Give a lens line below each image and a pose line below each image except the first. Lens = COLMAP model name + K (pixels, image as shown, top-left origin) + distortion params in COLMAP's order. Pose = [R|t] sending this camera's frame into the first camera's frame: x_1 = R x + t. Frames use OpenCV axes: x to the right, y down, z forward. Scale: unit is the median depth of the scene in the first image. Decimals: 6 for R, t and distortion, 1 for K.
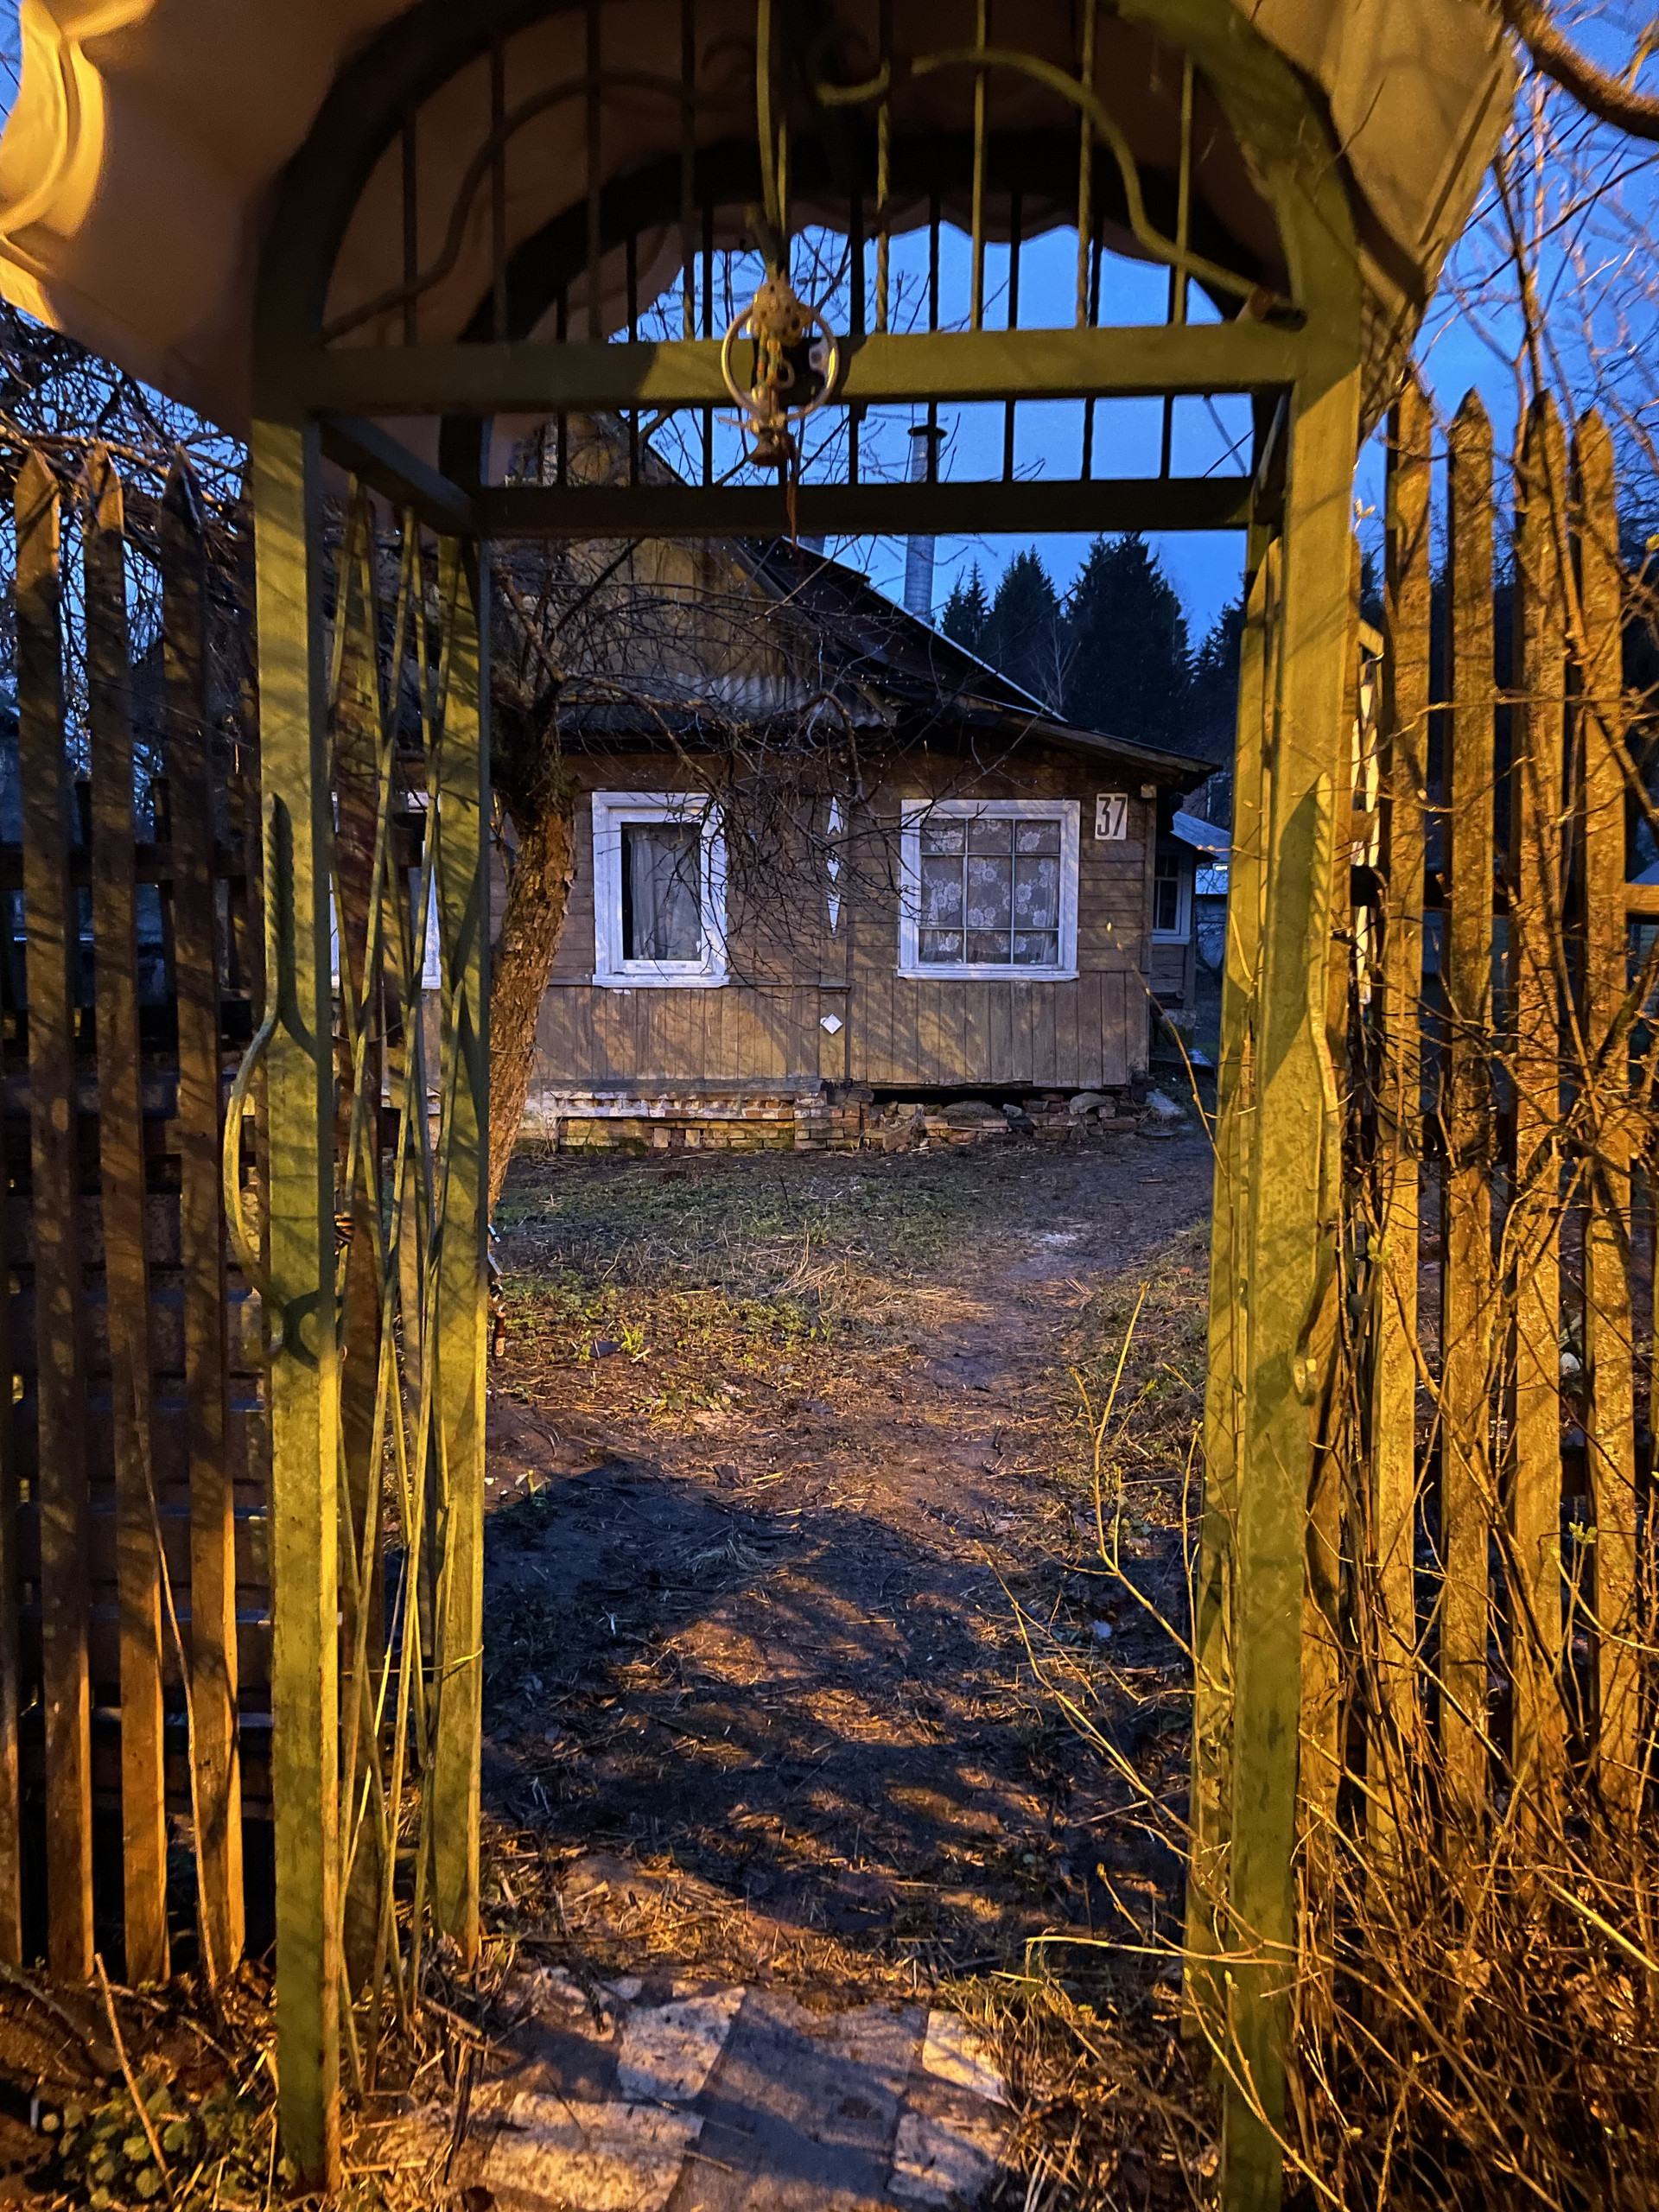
lens RADIAL K [[1847.6, 0, 829.5], [0, 1847.6, 1106.0], [0, 0, 1]] dist [0.139752, -0.308903]
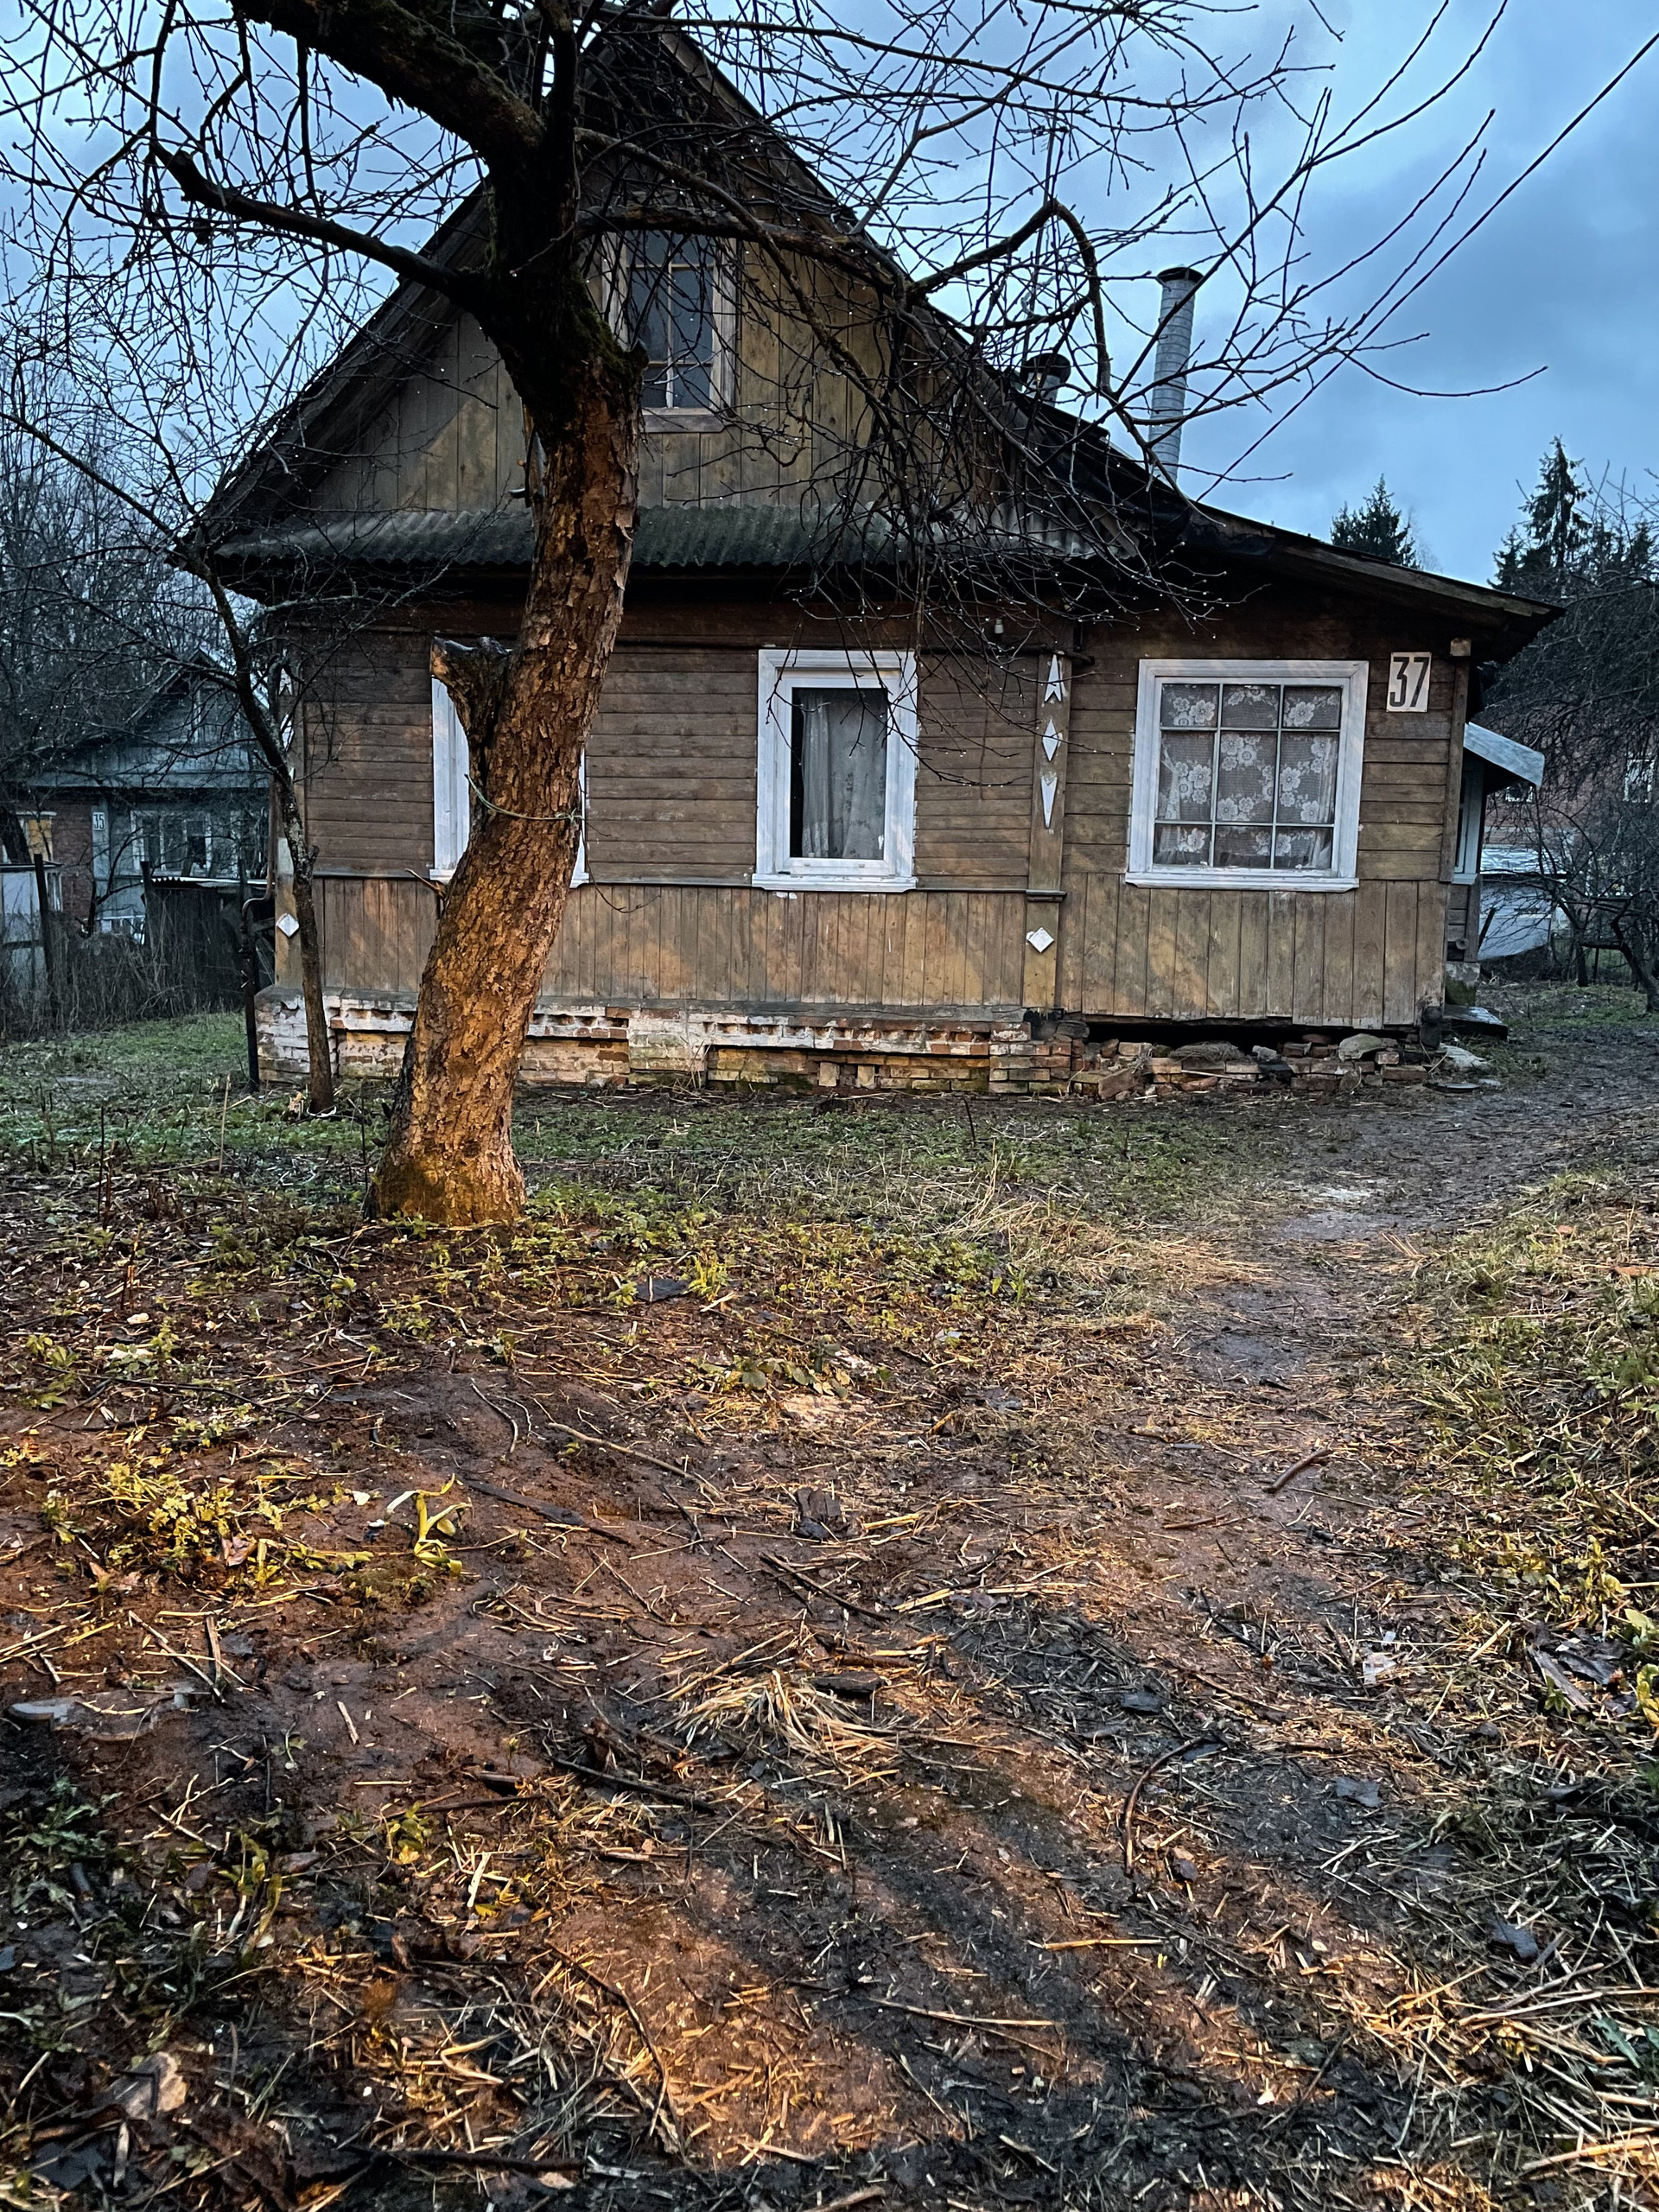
lens RADIAL K [[1847.6, 0, 829.5], [0, 1847.6, 1106.0], [0, 0, 1]] dist [0.139752, -0.308903]
pose [[0.993328, 0.034866, -0.109923, 0.001182], [-0.035022, 0.999386, 0.000514, 0.031696], [0.109873, 0.003339, 0.993940, 0.181751]]
